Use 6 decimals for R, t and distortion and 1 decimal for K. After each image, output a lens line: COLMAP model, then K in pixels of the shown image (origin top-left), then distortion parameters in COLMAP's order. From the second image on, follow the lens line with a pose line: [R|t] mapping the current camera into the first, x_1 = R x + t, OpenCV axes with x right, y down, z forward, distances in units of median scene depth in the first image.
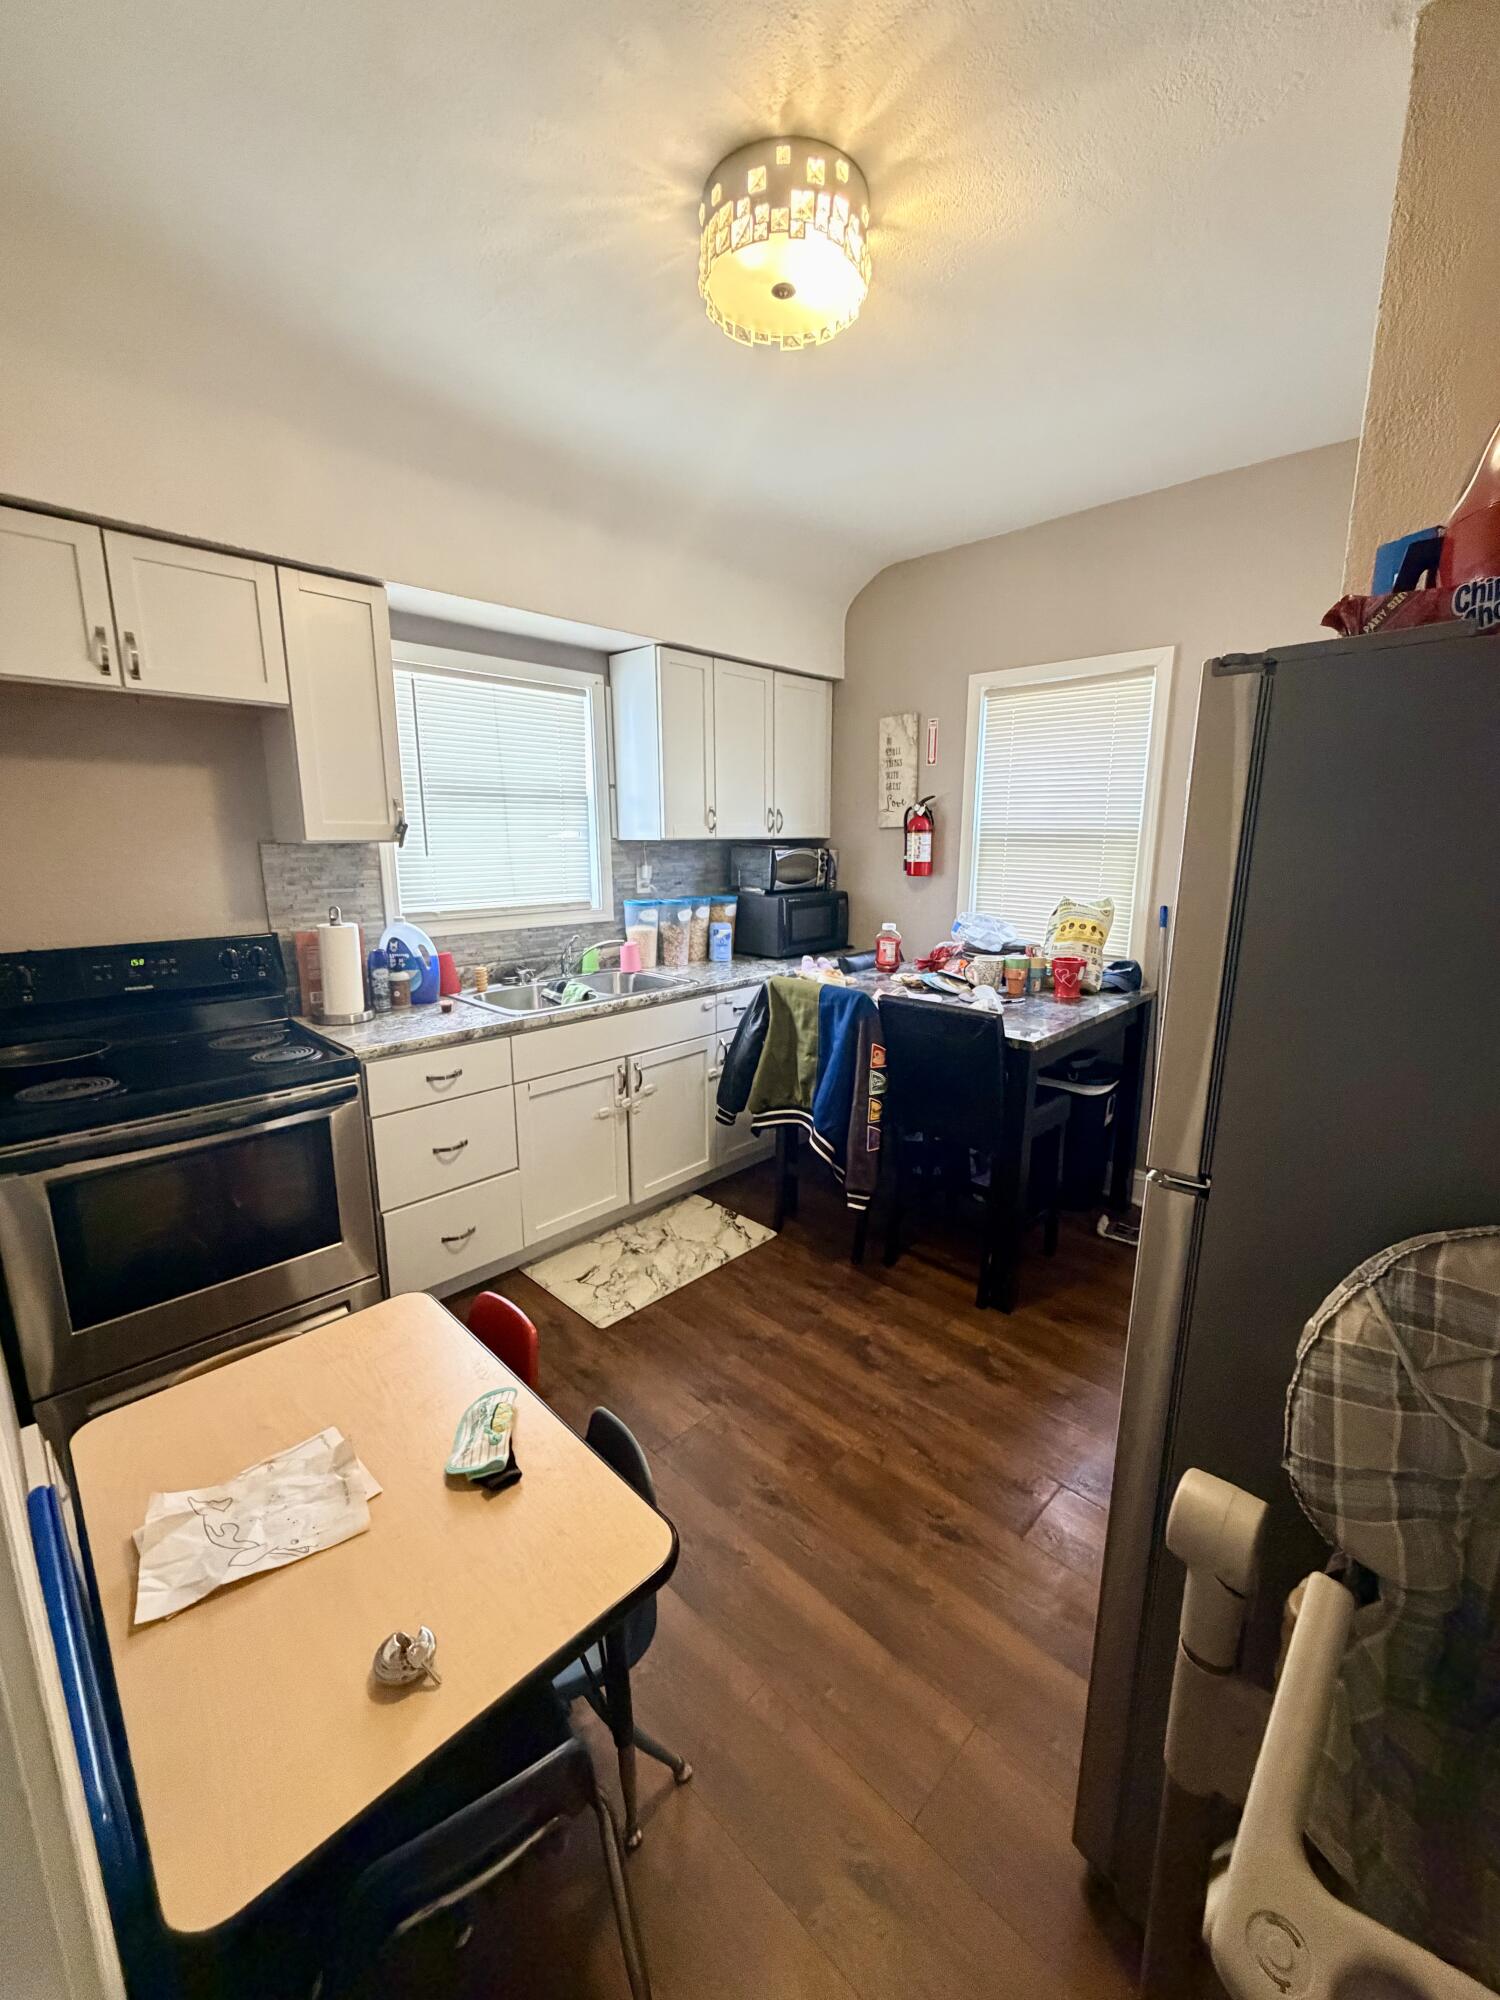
lens RADIAL K [[791.9, 0, 750.0], [0, 791.9, 1000.0], [0, 0, 1]] dist [-0.000487, -0.000402]
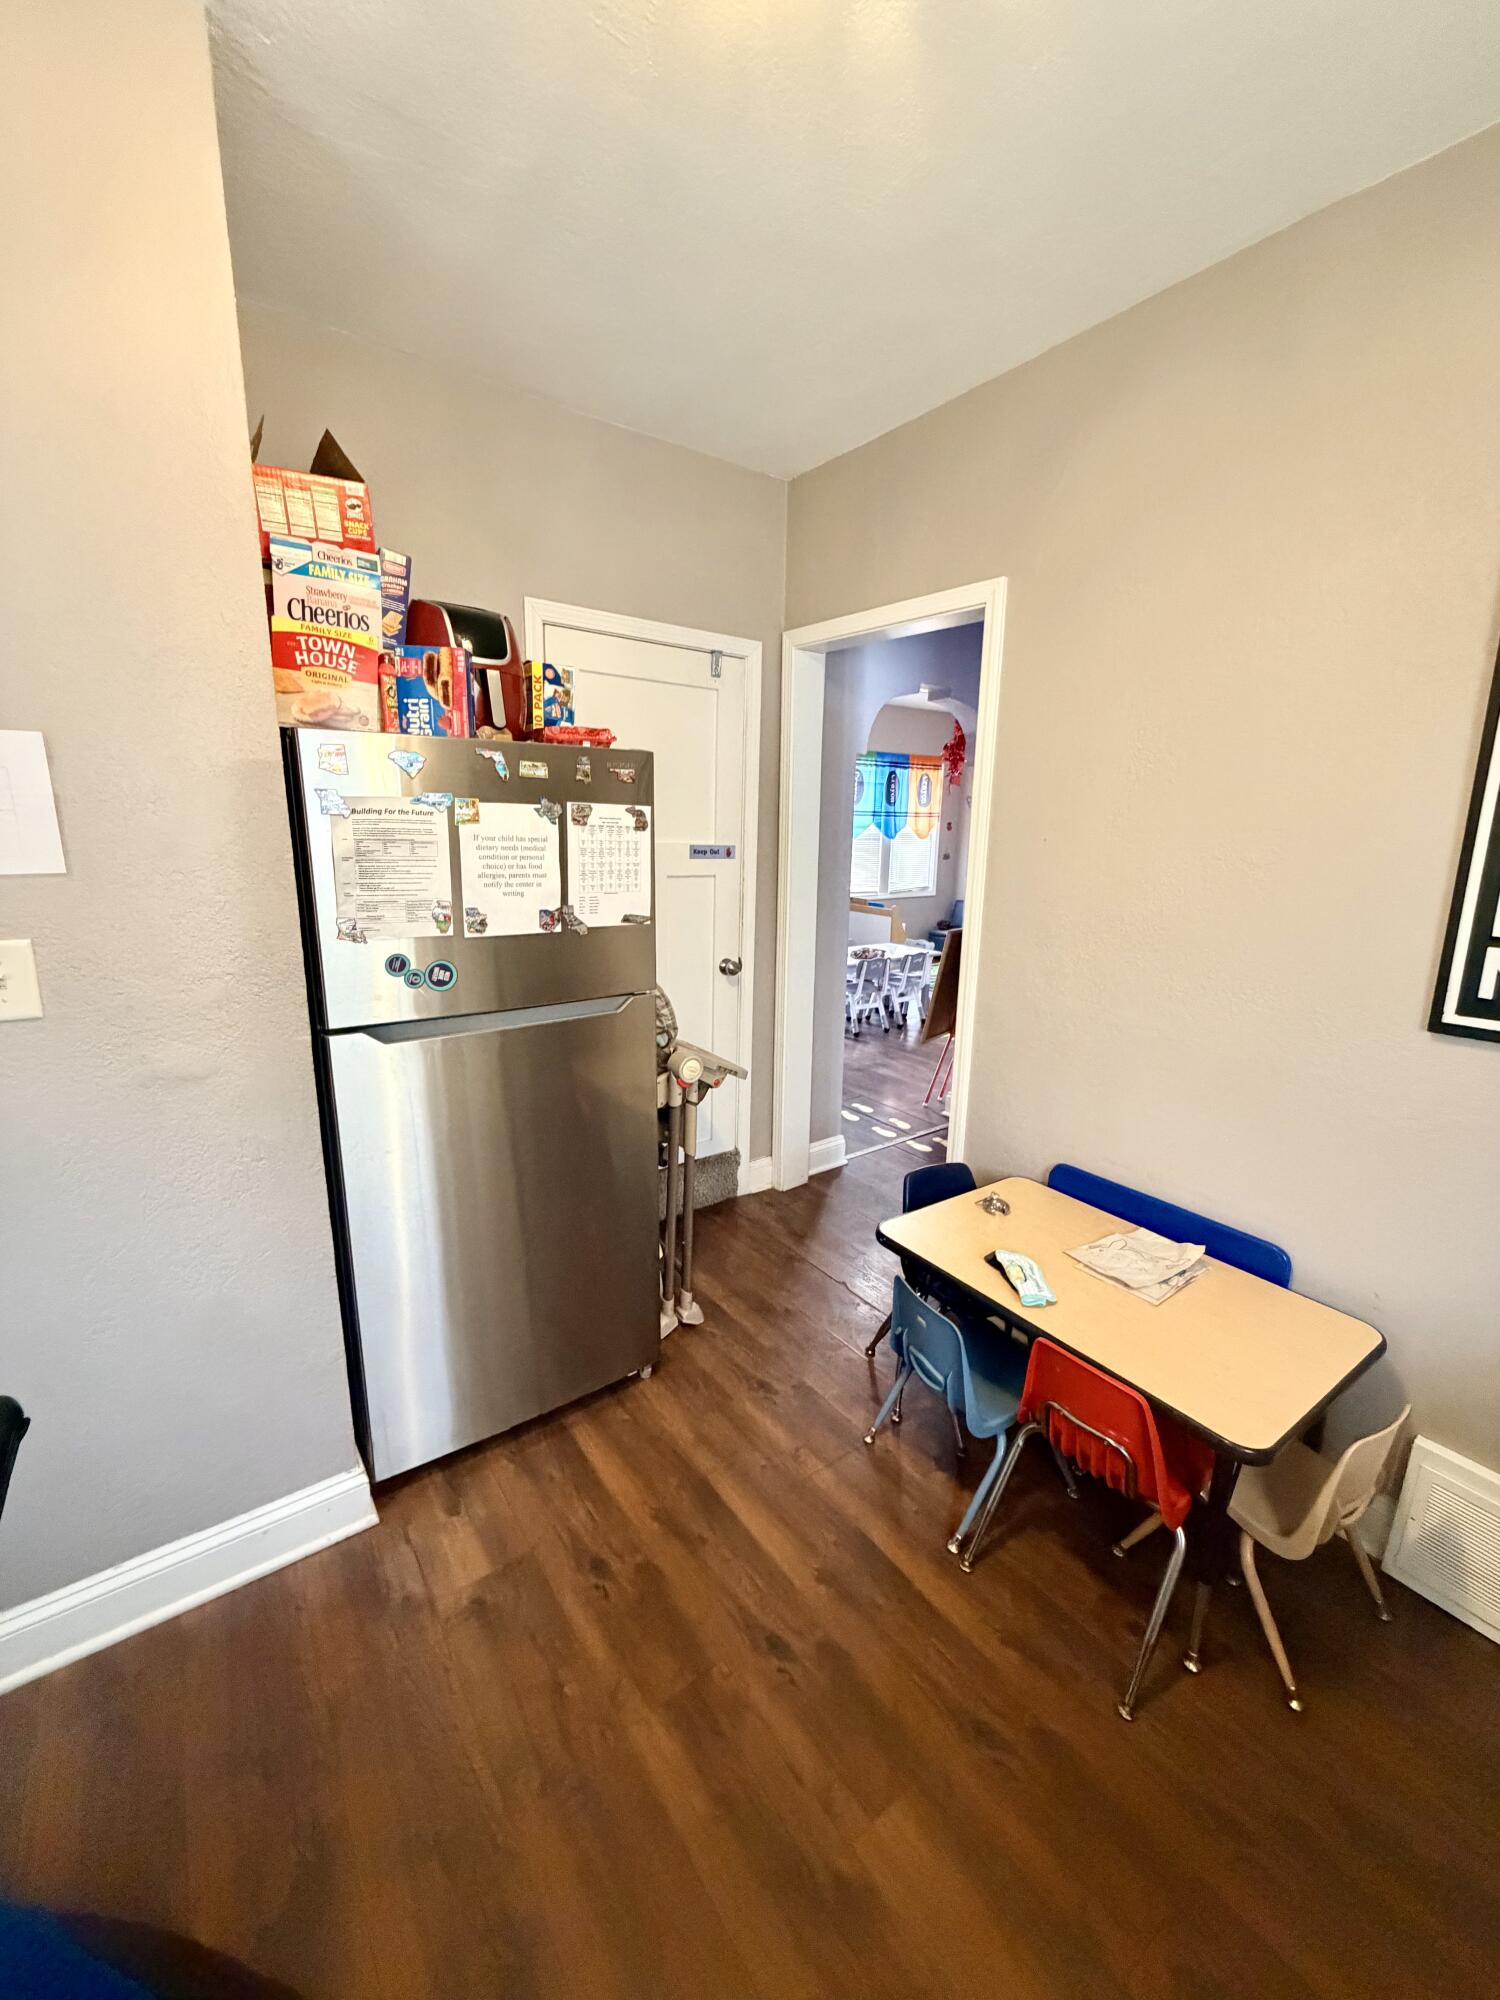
lens RADIAL K [[791.9, 0, 750.0], [0, 791.9, 1000.0], [0, 0, 1]] dist [-0.000487, -0.000402]
pose [[-0.985971, -0.051950, 0.158628, -0.042502], [0.017800, 0.912192, 0.409377, -0.335399], [-0.165966, 0.406457, -0.898470, 1.556383]]
